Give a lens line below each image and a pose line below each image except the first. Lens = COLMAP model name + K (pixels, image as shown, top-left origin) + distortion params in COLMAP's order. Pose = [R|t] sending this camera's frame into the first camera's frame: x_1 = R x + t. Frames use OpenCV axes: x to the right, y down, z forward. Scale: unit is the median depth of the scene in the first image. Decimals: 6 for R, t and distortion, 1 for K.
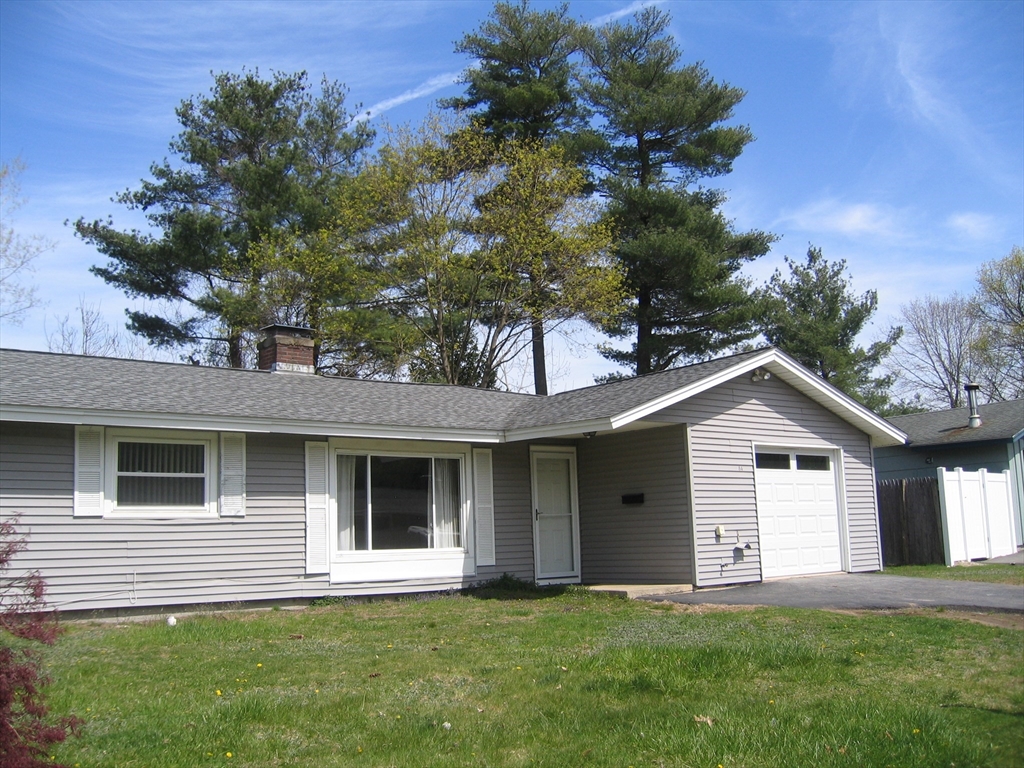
lens RADIAL K [[1043.7, 0, 512.0], [0, 1043.7, 384.0], [0, 0, 1]] dist [-0.112992, 0.034712]
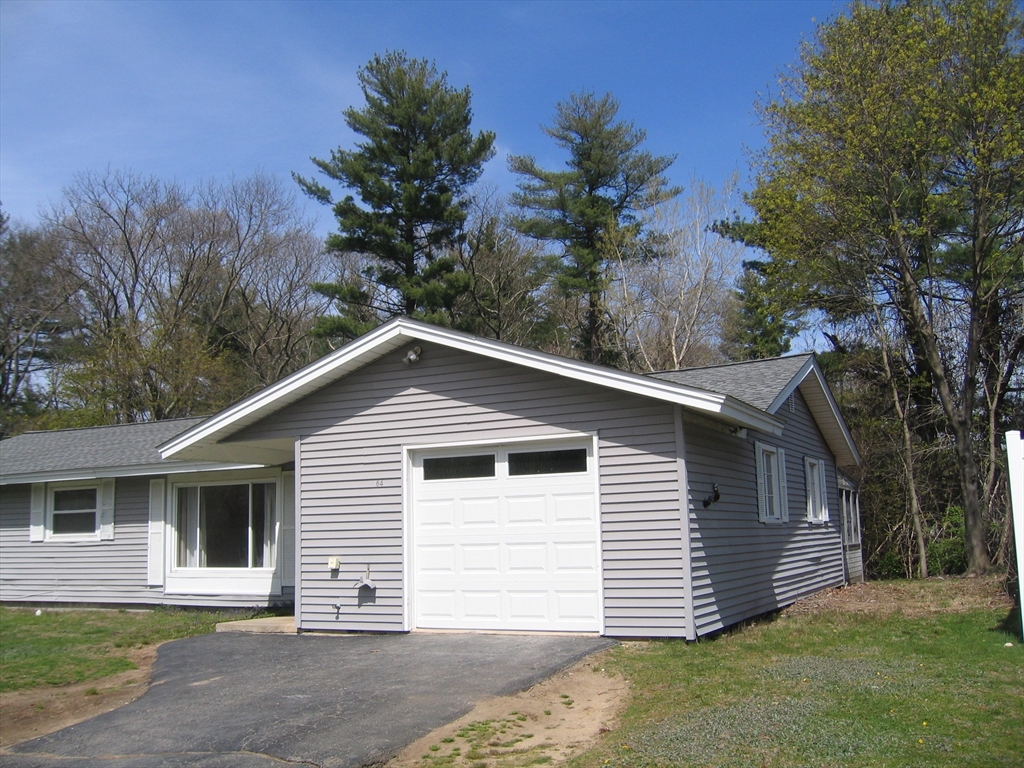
lens RADIAL K [[1043.7, 0, 512.0], [0, 1043.7, 384.0], [0, 0, 1]] dist [-0.112992, 0.034712]
pose [[0.399399, -0.112750, -0.909818, 1.013902], [0.151511, 0.986880, -0.055789, 0.069218], [0.904171, -0.115565, 0.411241, 0.810490]]
